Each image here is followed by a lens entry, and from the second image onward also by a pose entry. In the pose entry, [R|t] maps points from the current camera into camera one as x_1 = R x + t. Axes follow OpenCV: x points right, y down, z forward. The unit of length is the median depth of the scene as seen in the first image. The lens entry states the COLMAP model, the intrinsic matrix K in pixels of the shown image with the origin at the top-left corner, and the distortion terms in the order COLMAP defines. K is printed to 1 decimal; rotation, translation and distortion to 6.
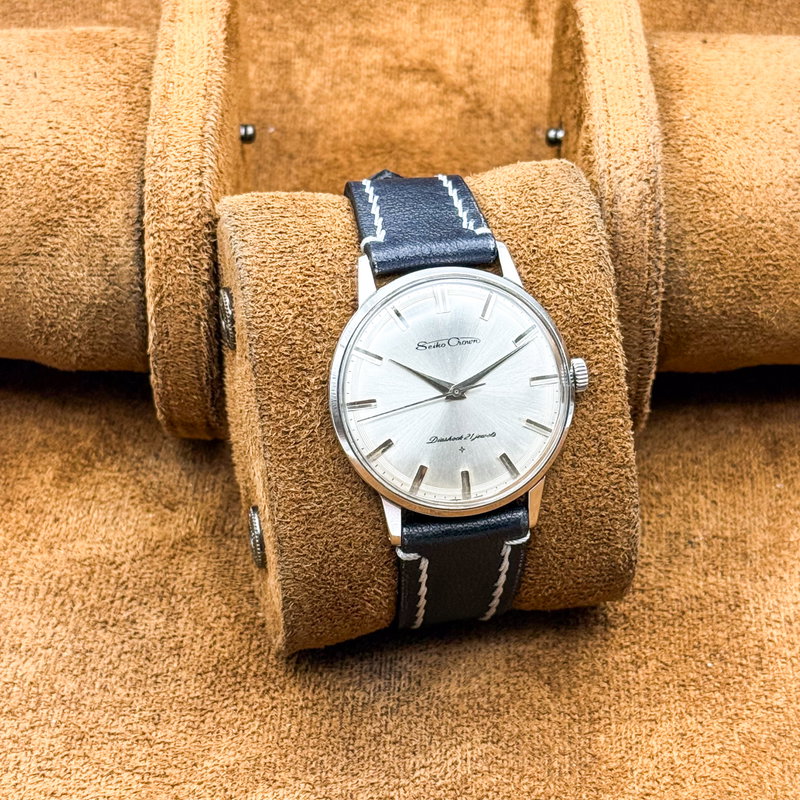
lens RADIAL K [[1955.5, 0, 448.8], [0, 1955.5, 451.3], [0, 0, 1]] dist [-0.021292, -0.236094]
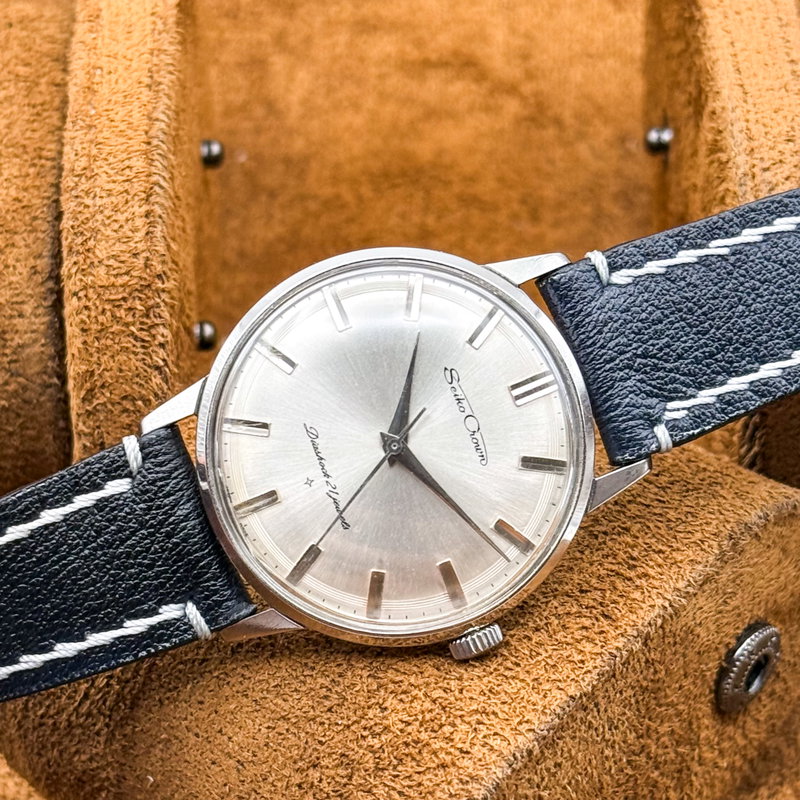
lens RADIAL K [[2420.7, 0, 378.9], [0, 2420.7, 400.2], [0, 0, 1]] dist [-0.074734, 2.622246]
pose [[0.999120, -0.034145, -0.024377, -0.032081], [0.031920, 0.995743, -0.086472, -0.003206], [0.027226, 0.085617, 0.995956, 0.201389]]
